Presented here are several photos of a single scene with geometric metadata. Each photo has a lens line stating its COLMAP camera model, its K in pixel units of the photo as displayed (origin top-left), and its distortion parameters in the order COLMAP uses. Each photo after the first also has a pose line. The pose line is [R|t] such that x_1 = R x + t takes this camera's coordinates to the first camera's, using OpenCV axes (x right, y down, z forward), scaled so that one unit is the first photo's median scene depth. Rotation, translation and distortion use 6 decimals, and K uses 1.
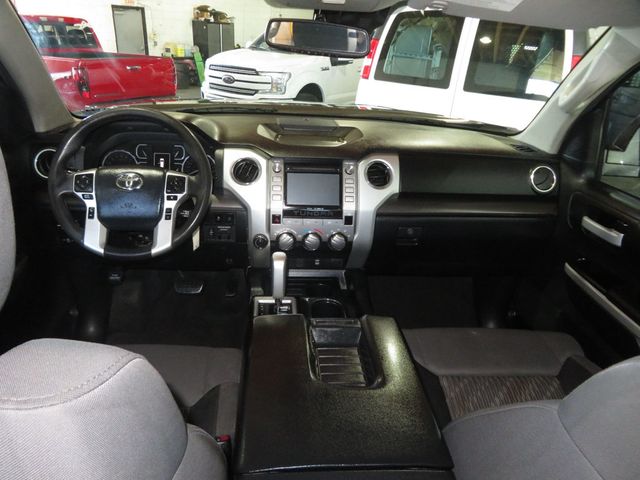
lens RADIAL K [[453.4, 0, 325.0], [0, 453.4, 238.2], [0, 0, 1]] dist [-0.005330, 0.003802]
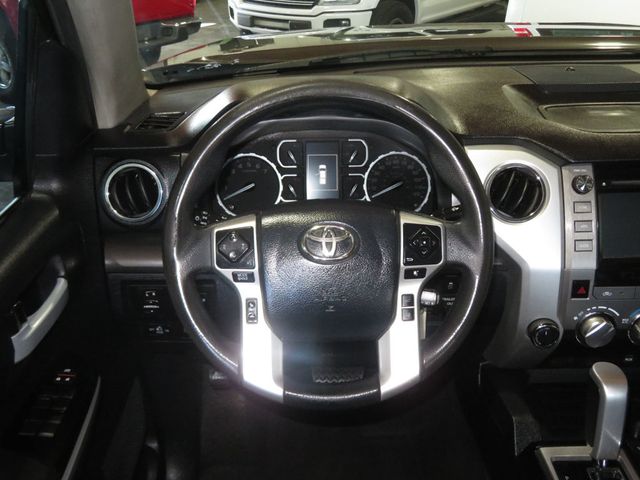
lens RADIAL K [[650.3, 0, 320.0], [0, 650.3, 240.0], [0, 0, 1]] dist [0.051019, 0.000210]
pose [[0.995017, -0.022187, -0.097209, -0.367825], [0.026637, 0.998644, 0.044722, -0.155301], [0.096085, -0.047088, 0.994259, 0.320723]]
